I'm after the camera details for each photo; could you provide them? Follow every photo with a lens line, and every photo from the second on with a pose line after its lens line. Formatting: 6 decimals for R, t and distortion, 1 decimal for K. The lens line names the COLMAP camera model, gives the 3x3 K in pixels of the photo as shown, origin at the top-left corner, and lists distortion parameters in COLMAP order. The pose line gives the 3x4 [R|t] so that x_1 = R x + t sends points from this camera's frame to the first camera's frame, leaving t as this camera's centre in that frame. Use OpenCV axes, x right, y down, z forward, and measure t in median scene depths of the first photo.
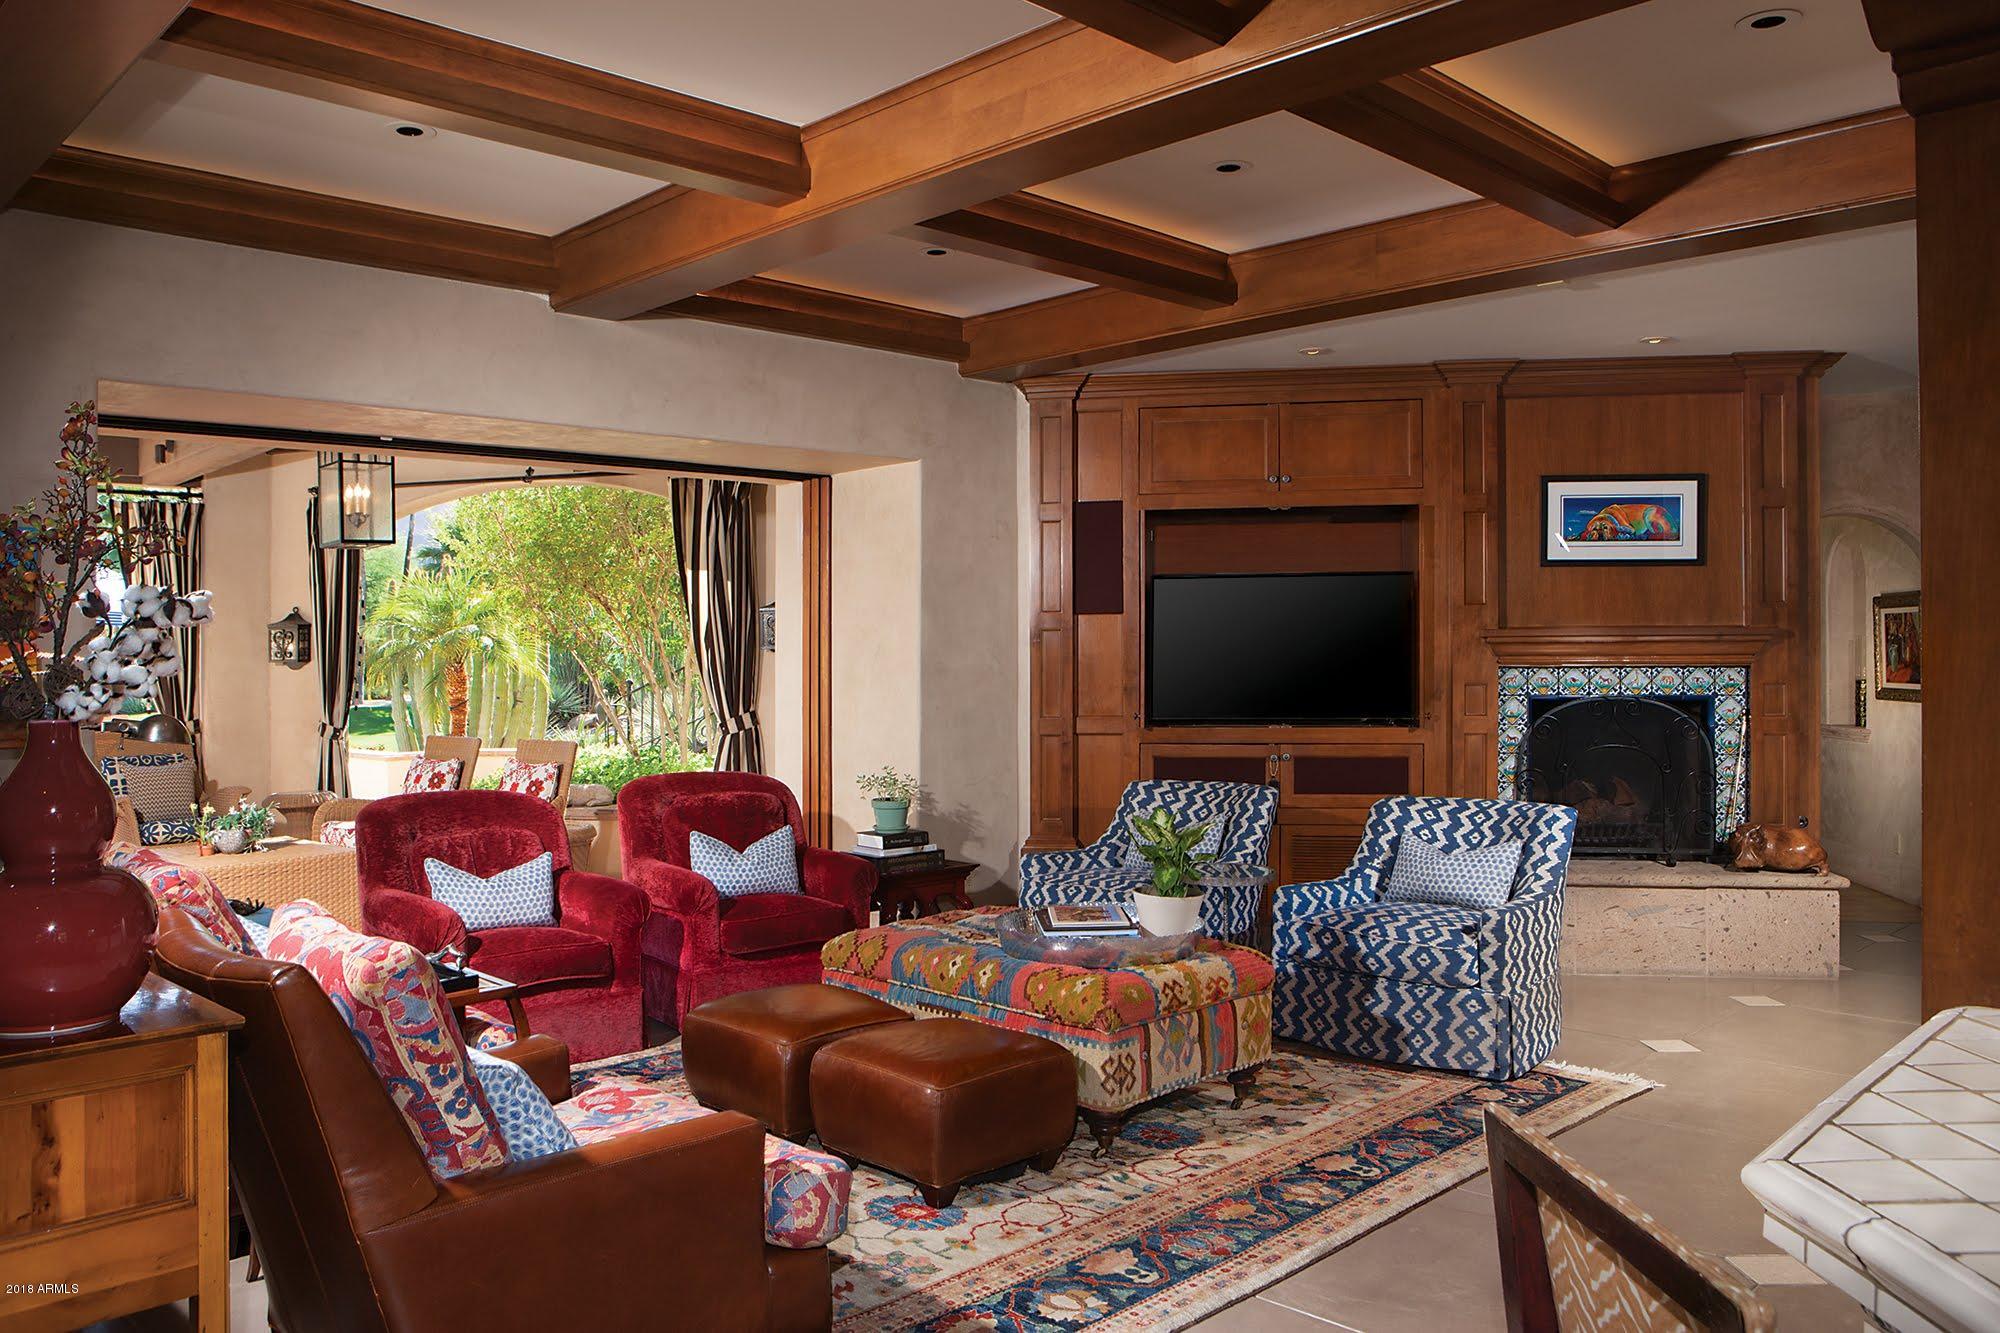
lens RADIAL K [[1480.7, 0, 1000.0], [0, 1480.7, 666.5], [0, 0, 1]] dist [-0.030356, 0.004614]
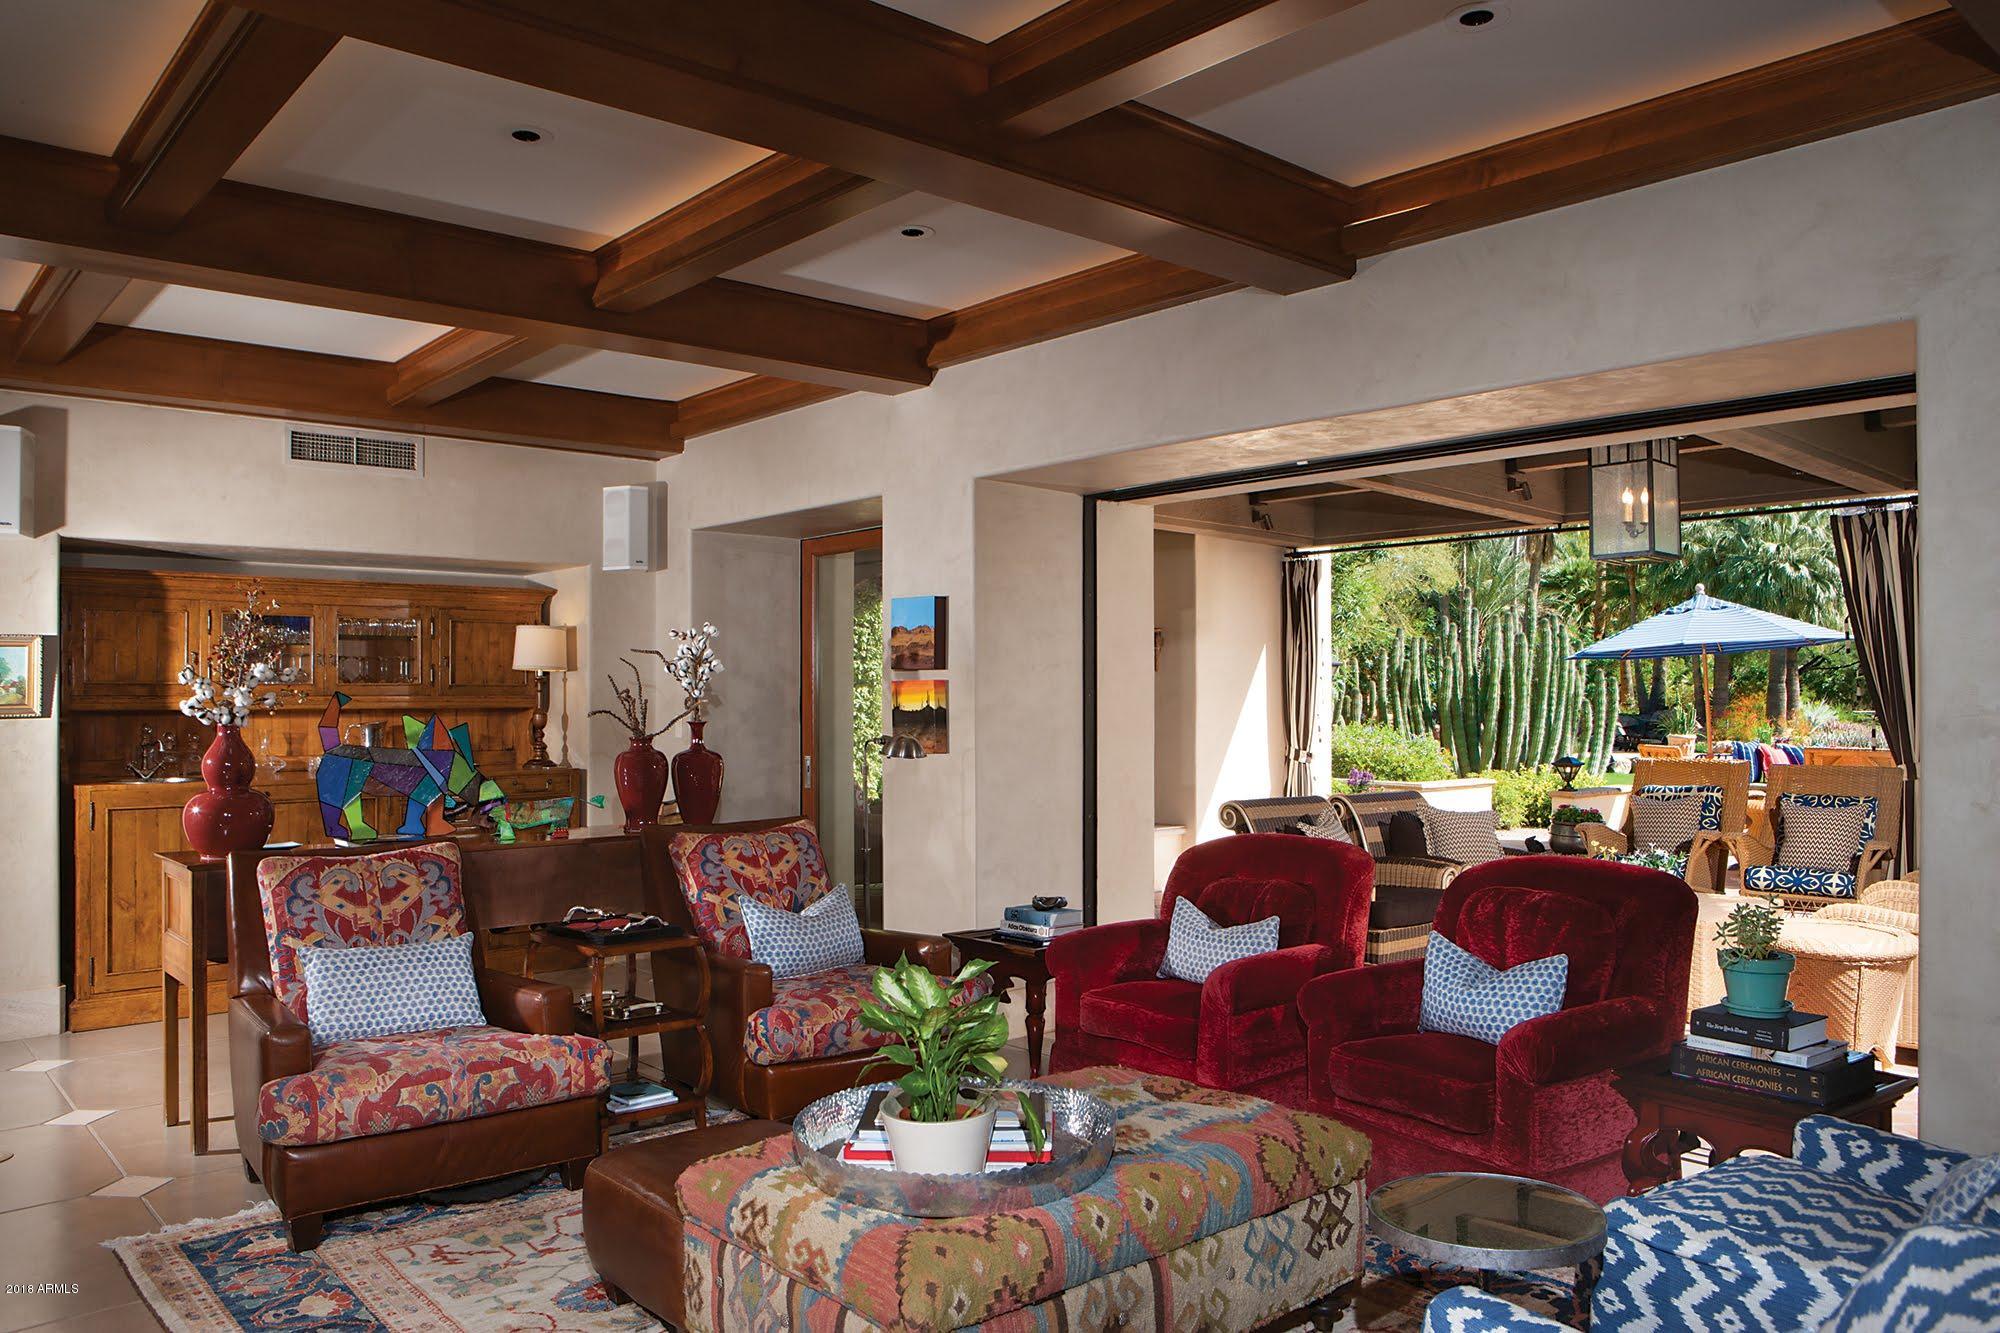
lens RADIAL K [[1480.7, 0, 1000.0], [0, 1480.7, 666.5], [0, 0, 1]] dist [-0.030356, 0.004614]
pose [[-0.087832, -0.021892, -0.995895, 0.912909], [0.001413, 0.999755, -0.022102, -0.002624], [0.996134, -0.003349, -0.087779, 1.299084]]
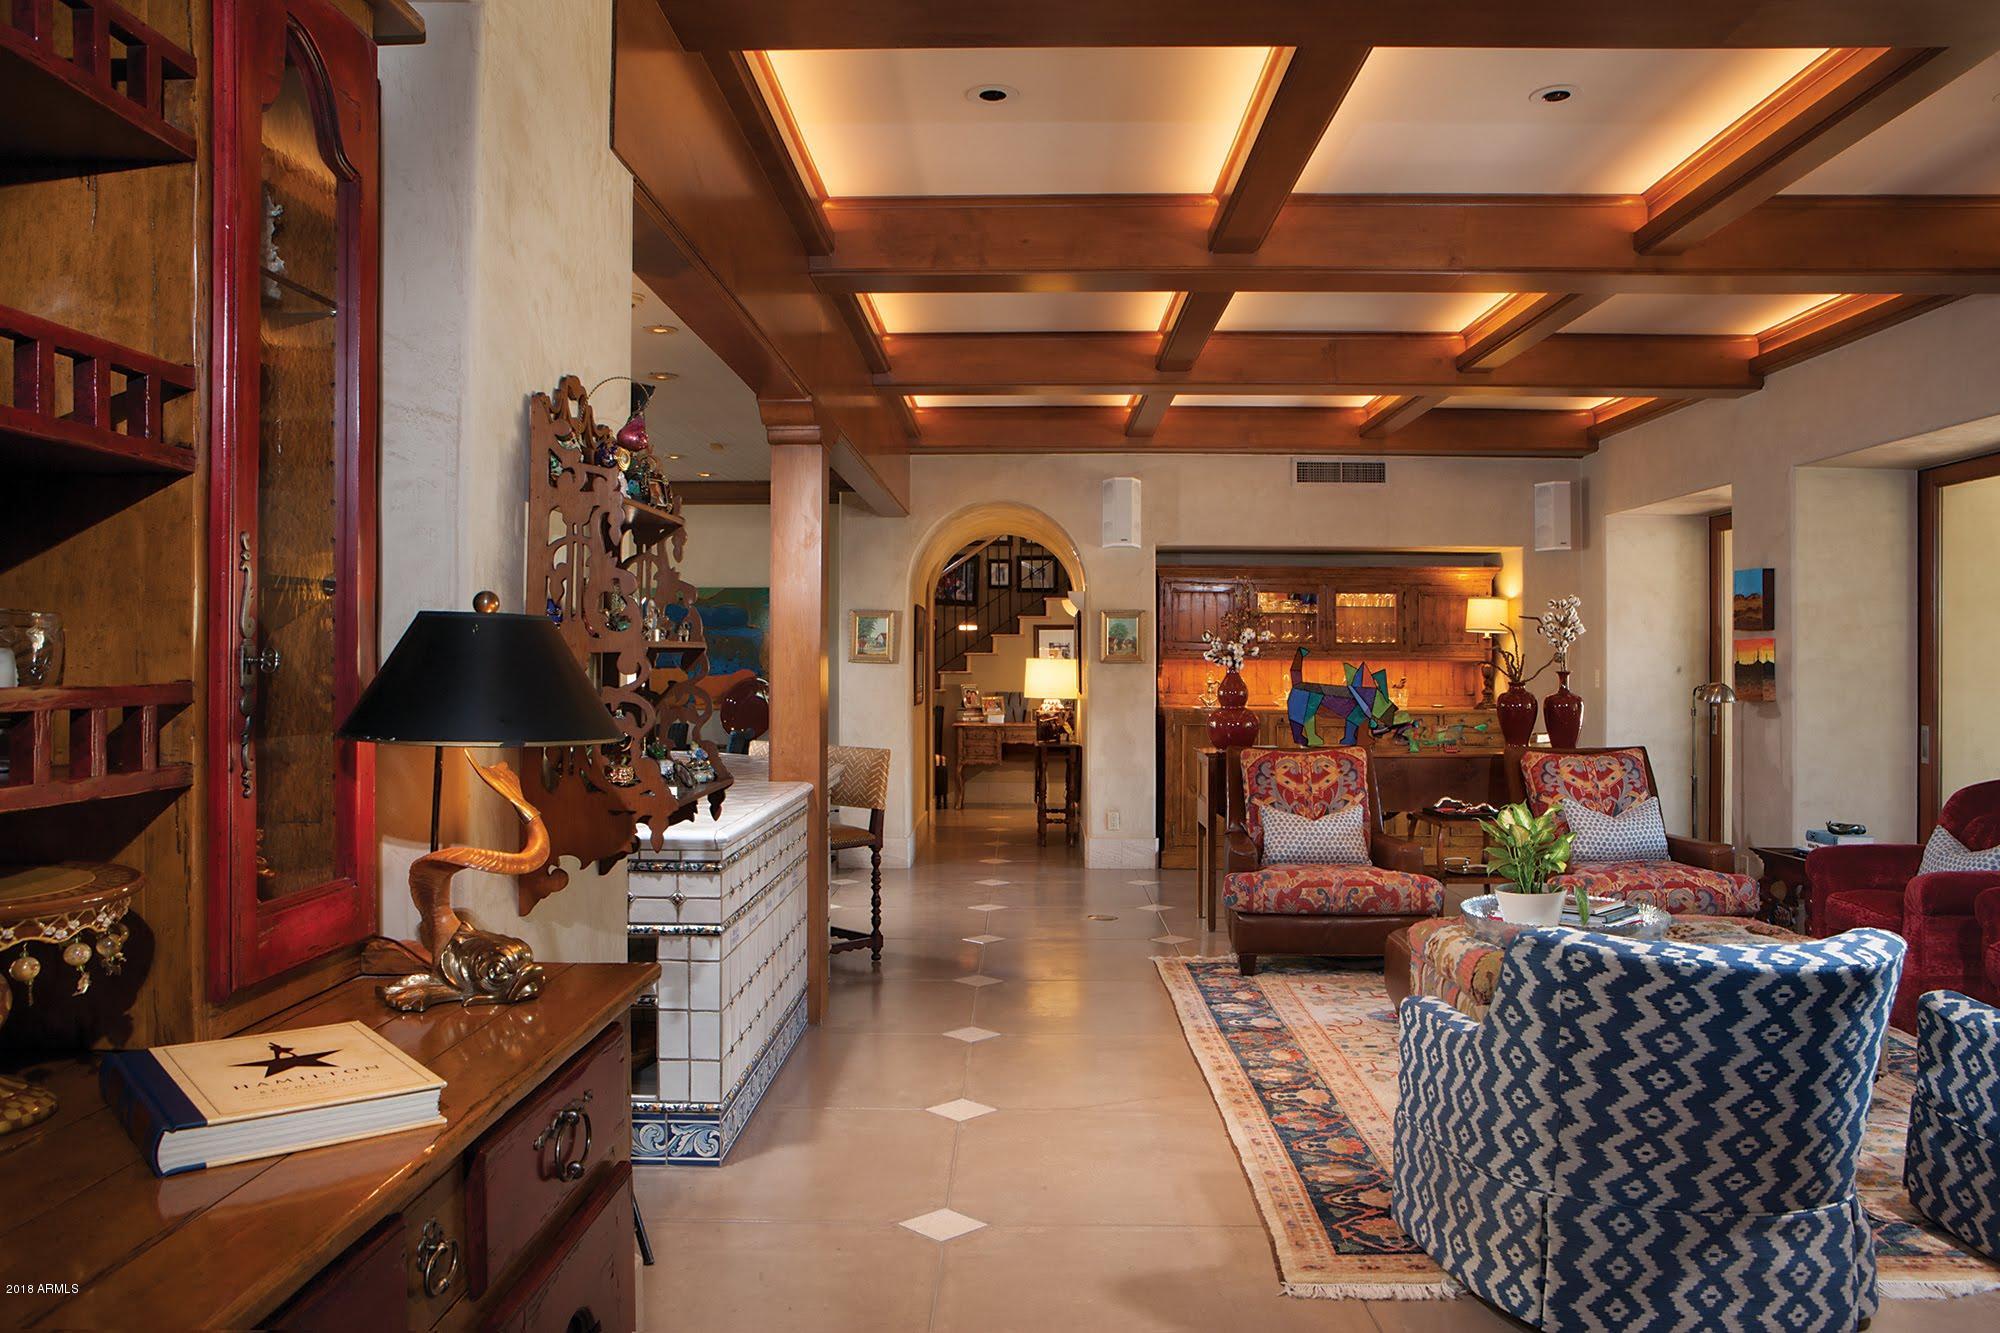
lens RADIAL K [[1480.7, 0, 1000.0], [0, 1480.7, 666.5], [0, 0, 1]] dist [-0.030356, 0.004614]
pose [[-0.721649, -0.001990, -0.692257, 1.028307], [-0.008162, 0.999951, 0.005633, 0.000641], [0.692211, 0.009715, -0.721629, 1.426254]]
